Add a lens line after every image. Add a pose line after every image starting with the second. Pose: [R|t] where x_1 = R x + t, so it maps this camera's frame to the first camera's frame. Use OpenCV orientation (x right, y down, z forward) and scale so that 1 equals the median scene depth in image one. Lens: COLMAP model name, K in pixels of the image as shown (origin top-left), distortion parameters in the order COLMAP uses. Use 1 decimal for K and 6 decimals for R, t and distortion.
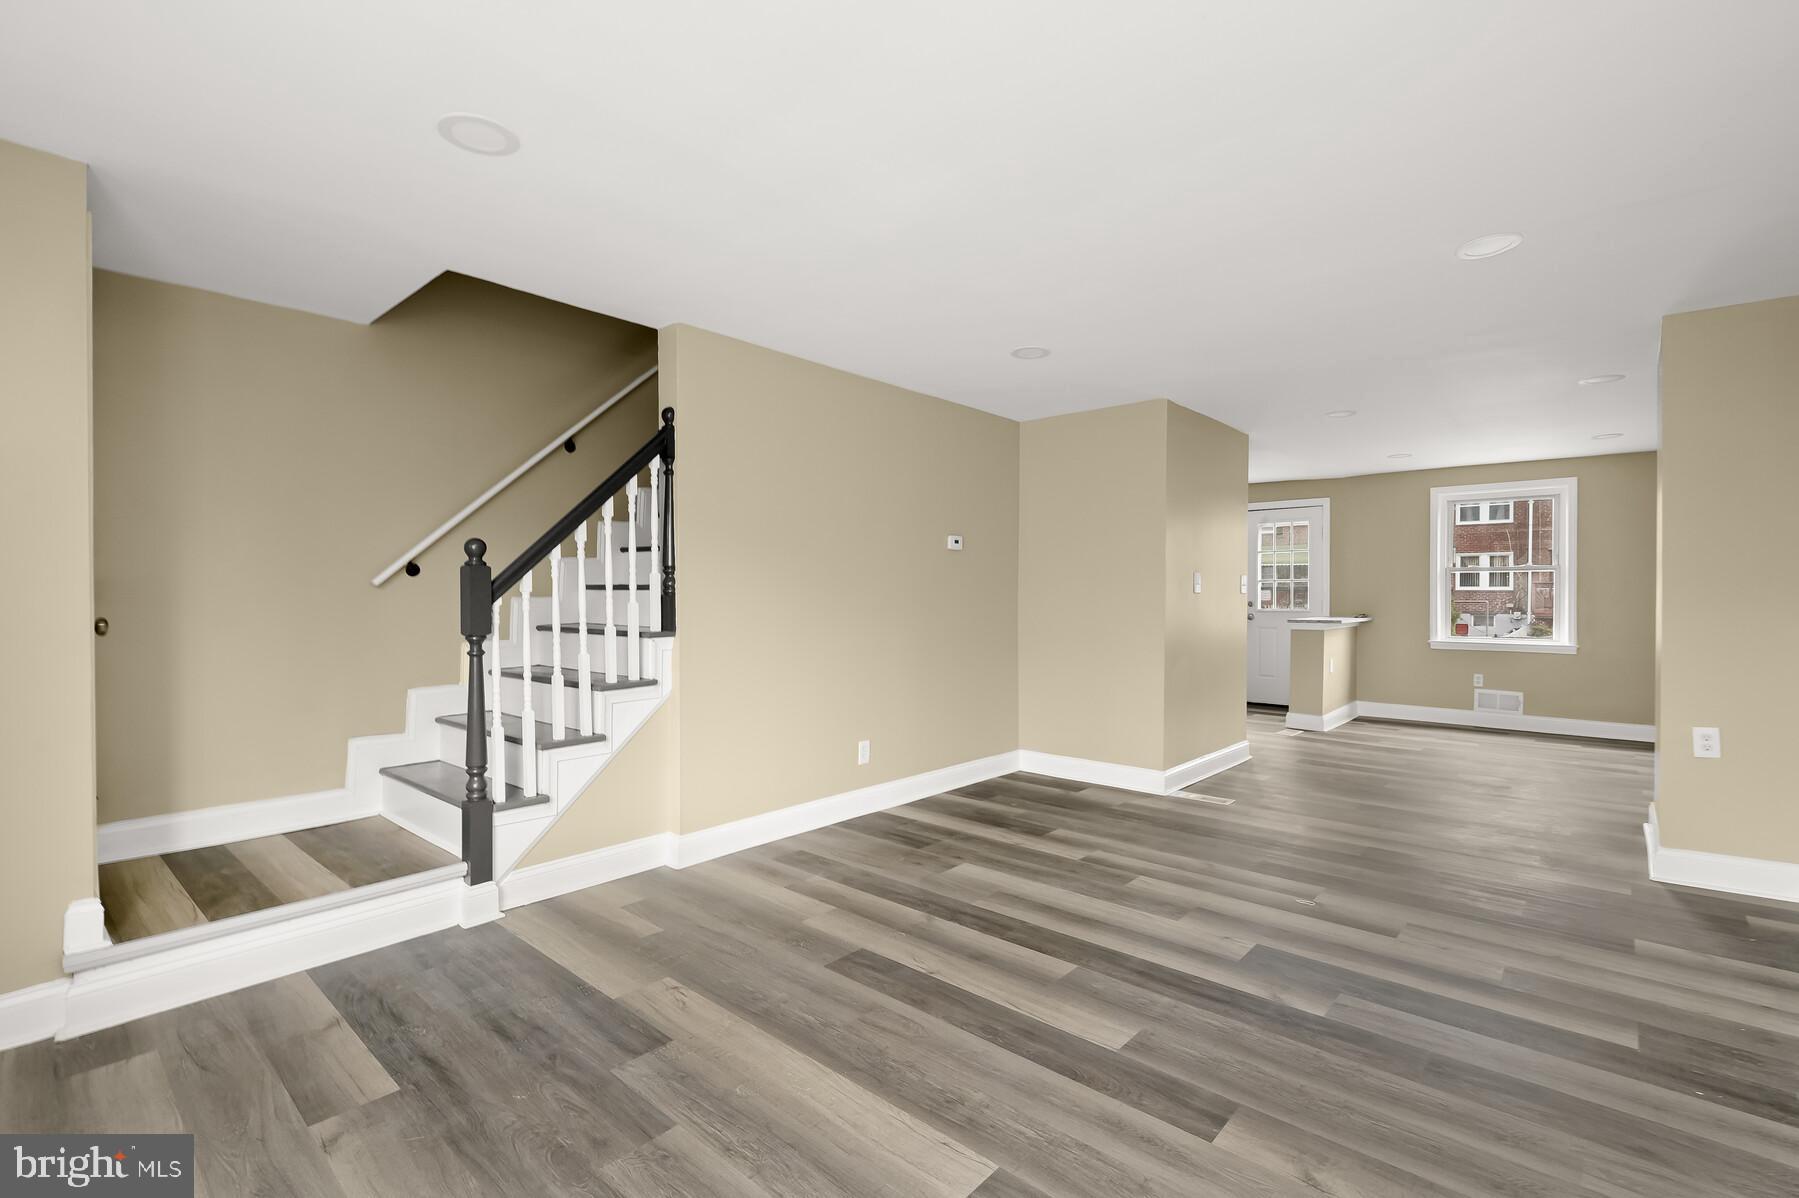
lens RADIAL K [[806.5, 0, 896.4], [0, 806.5, 607.6], [0, 0, 1]] dist [0.002676, 0.000049]
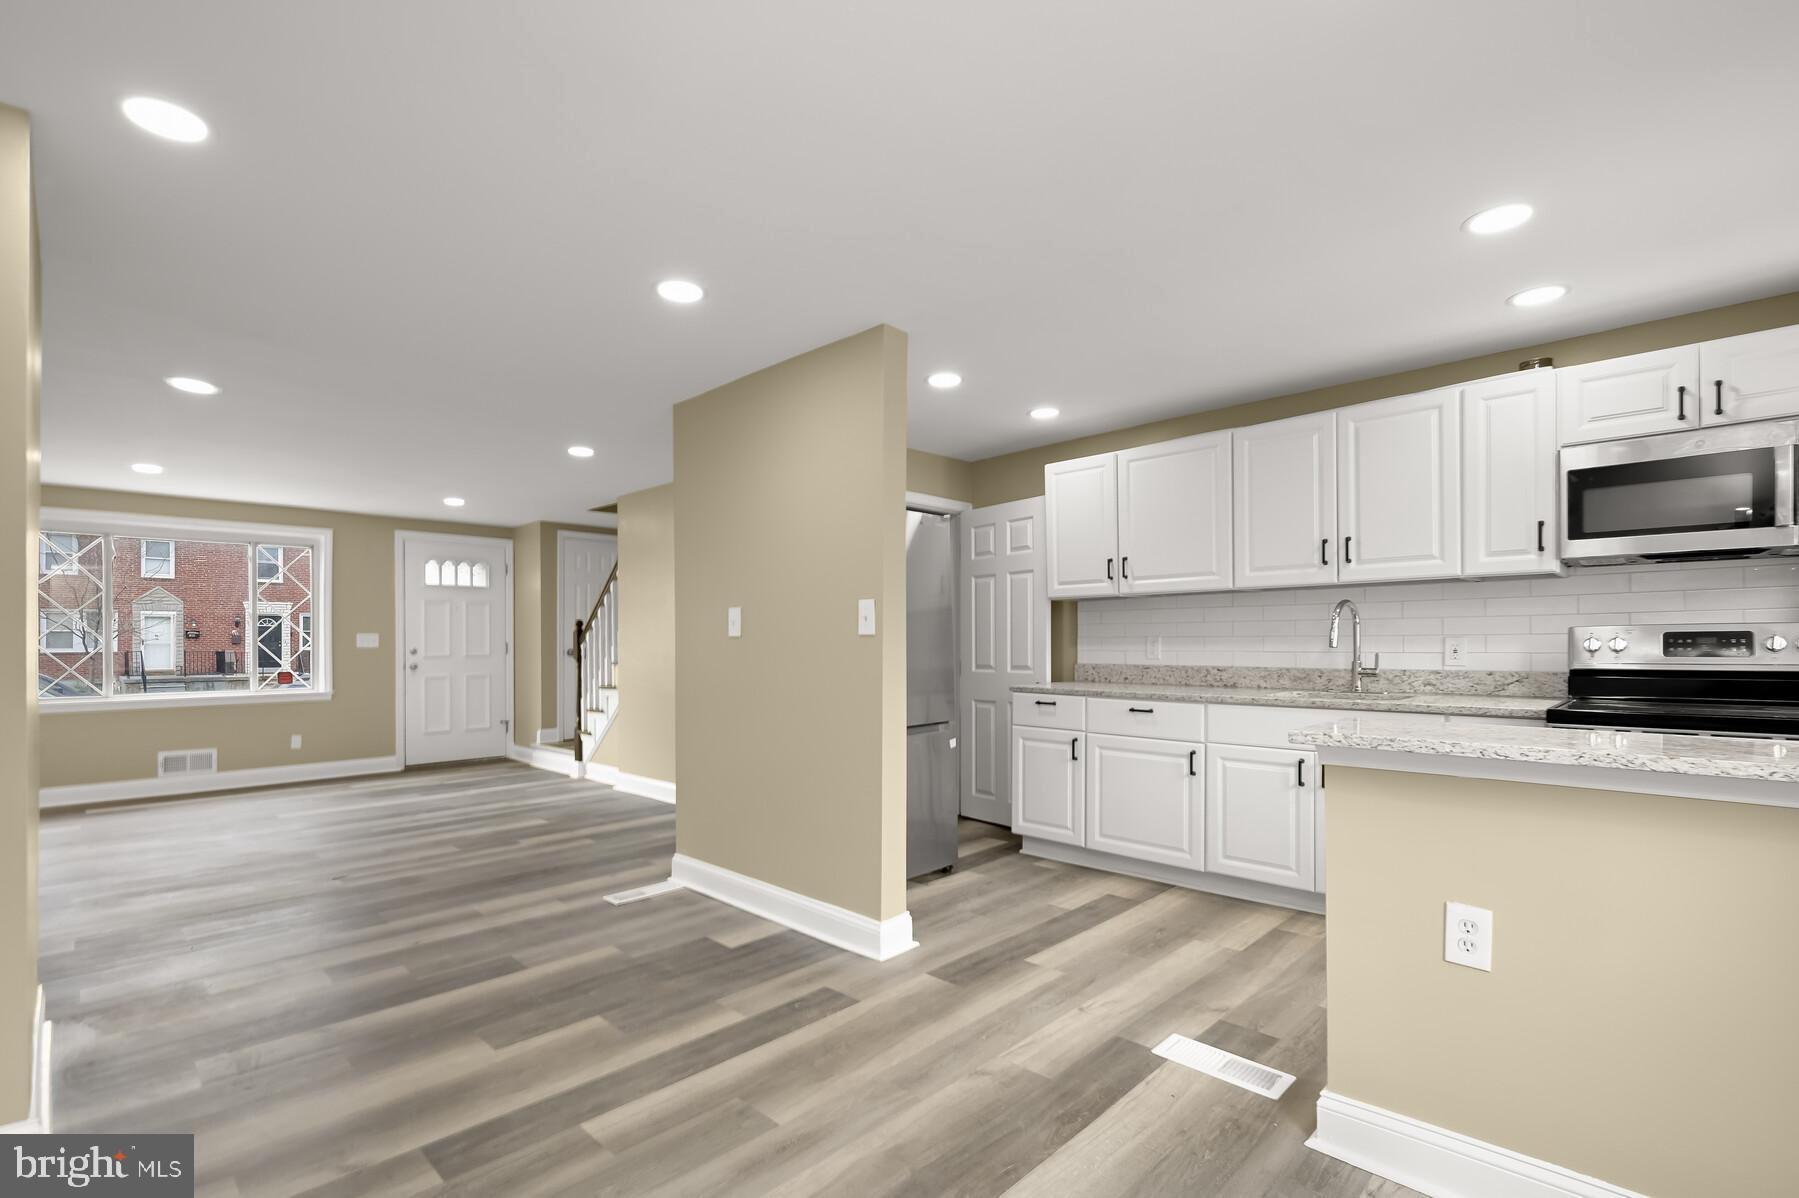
lens RADIAL K [[820.5, 0, 910.3], [0, 820.5, 635.8], [0, 0, 1]] dist [0.002068, 0.000239]
pose [[-0.037763, -0.009477, -0.999242, 1.873358], [-0.008410, 0.999923, -0.009166, -0.020579], [0.999251, 0.008057, -0.037840, 2.044013]]
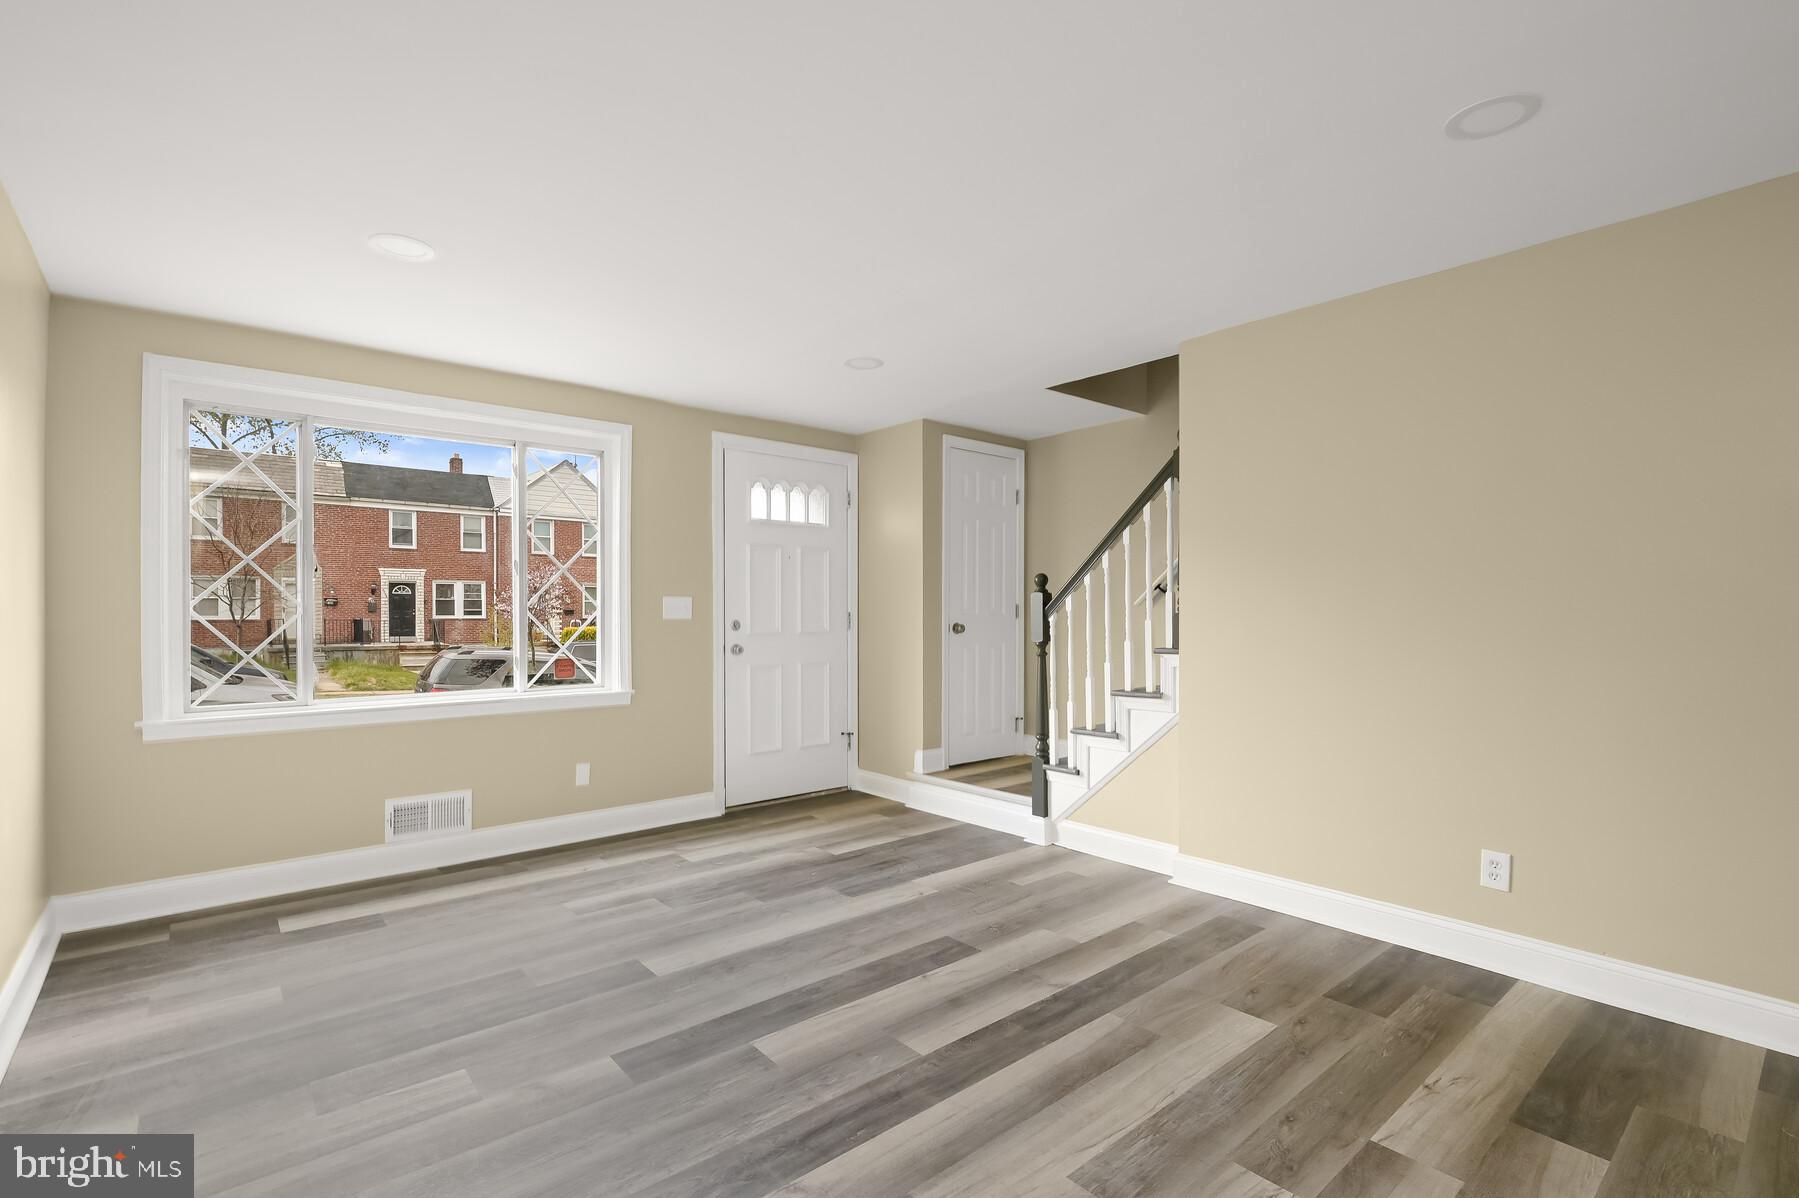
lens RADIAL K [[806.5, 0, 896.4], [0, 806.5, 607.6], [0, 0, 1]] dist [0.002676, 0.000049]
pose [[-0.129421, -0.008070, -0.991557, 0.914532], [-0.012283, 0.999903, -0.006535, -0.010190], [0.991514, 0.011334, -0.129508, 0.929216]]
